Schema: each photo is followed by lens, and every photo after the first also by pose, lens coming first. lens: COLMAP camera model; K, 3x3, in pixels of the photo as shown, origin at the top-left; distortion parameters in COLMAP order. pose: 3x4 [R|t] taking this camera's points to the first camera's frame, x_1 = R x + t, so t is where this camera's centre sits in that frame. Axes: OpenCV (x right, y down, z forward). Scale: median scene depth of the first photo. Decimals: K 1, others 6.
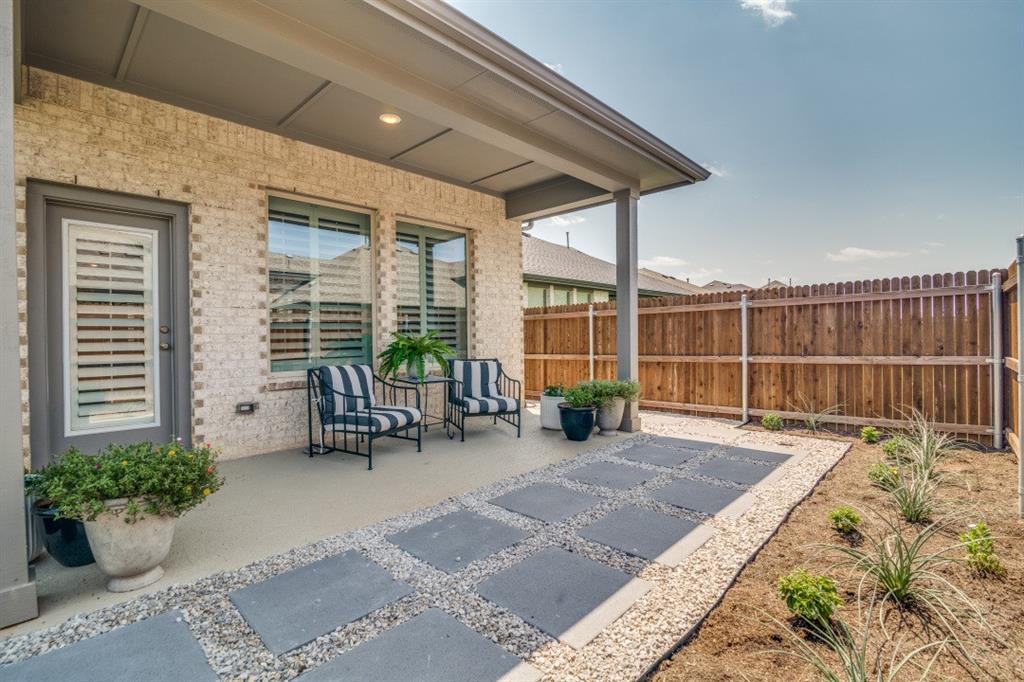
lens RADIAL K [[470.7, 0, 511.7], [0, 470.7, 338.0], [0, 0, 1]] dist [-0.004920, -0.000172]
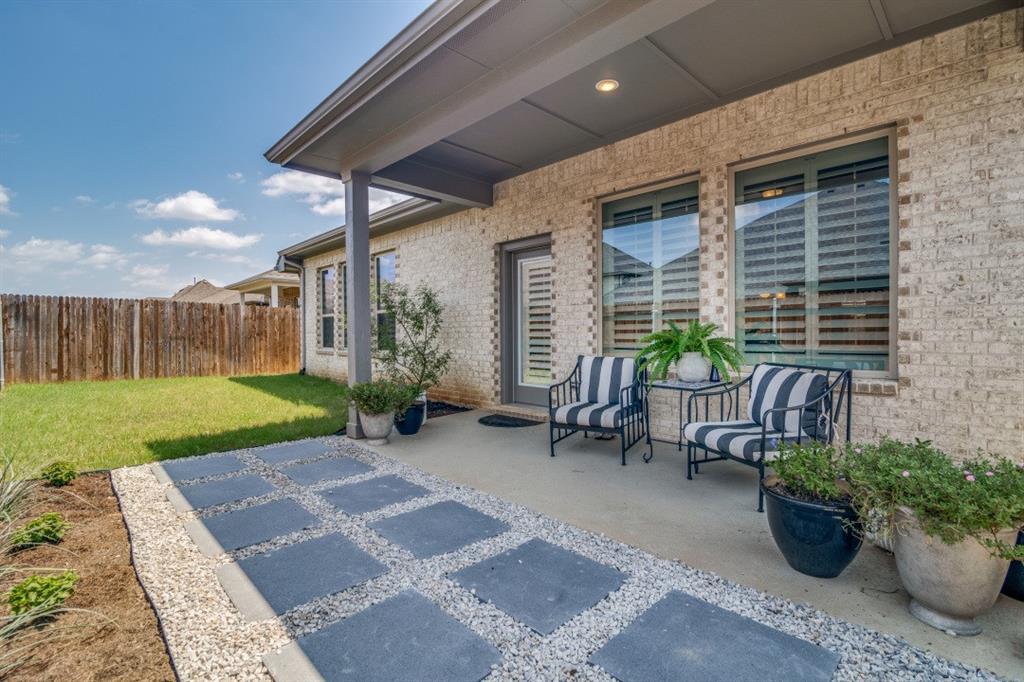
lens RADIAL K [[470.7, 0, 511.9], [0, 470.7, 341.5], [0, 0, 1]] dist [-0.004920, -0.000172]
pose [[-0.041857, 0.037822, -0.998407, 0.674052], [0.005532, 0.999277, 0.037623, -0.013632], [0.999108, -0.003948, -0.042036, 0.869340]]
